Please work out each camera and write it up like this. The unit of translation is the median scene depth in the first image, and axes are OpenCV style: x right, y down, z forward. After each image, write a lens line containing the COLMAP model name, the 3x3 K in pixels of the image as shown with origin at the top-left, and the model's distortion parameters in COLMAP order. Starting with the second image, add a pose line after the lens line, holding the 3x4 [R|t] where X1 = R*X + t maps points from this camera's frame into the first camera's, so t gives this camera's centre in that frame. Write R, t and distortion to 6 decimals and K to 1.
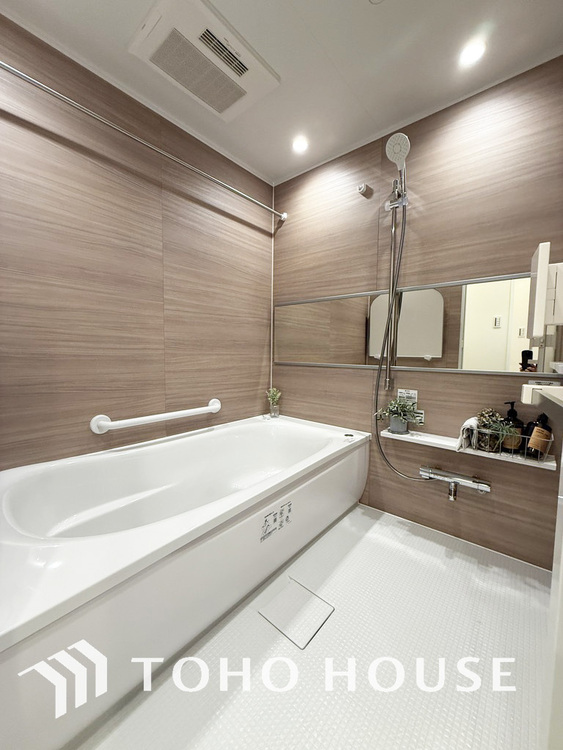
lens RADIAL K [[298.2, 0, 281.1], [0, 298.2, 372.3], [0, 0, 1]] dist [-0.000466, -0.000207]
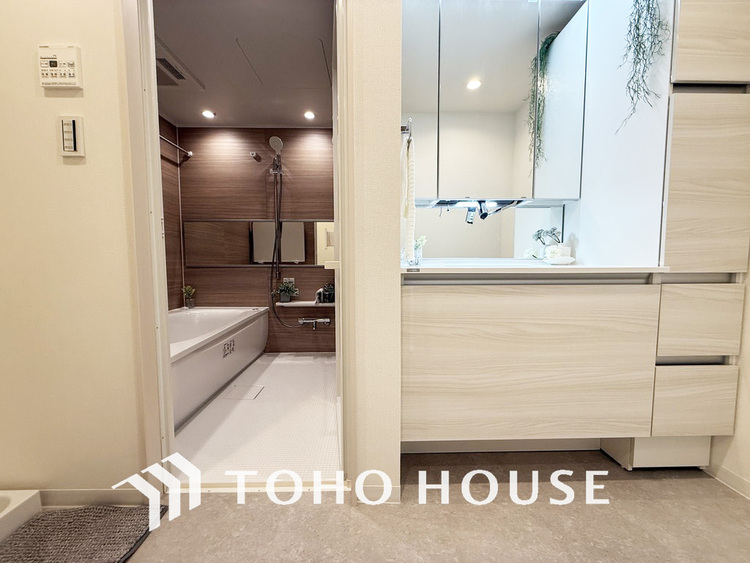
lens RADIAL K [[298.2, 0, 373.0], [0, 298.2, 281.8], [0, 0, 1]] dist [-0.000466, -0.000207]
pose [[0.752028, -0.058333, 0.656545, -0.332198], [0.057462, 0.998086, 0.022860, 0.064786], [-0.656622, 0.020536, 0.753940, -0.603830]]
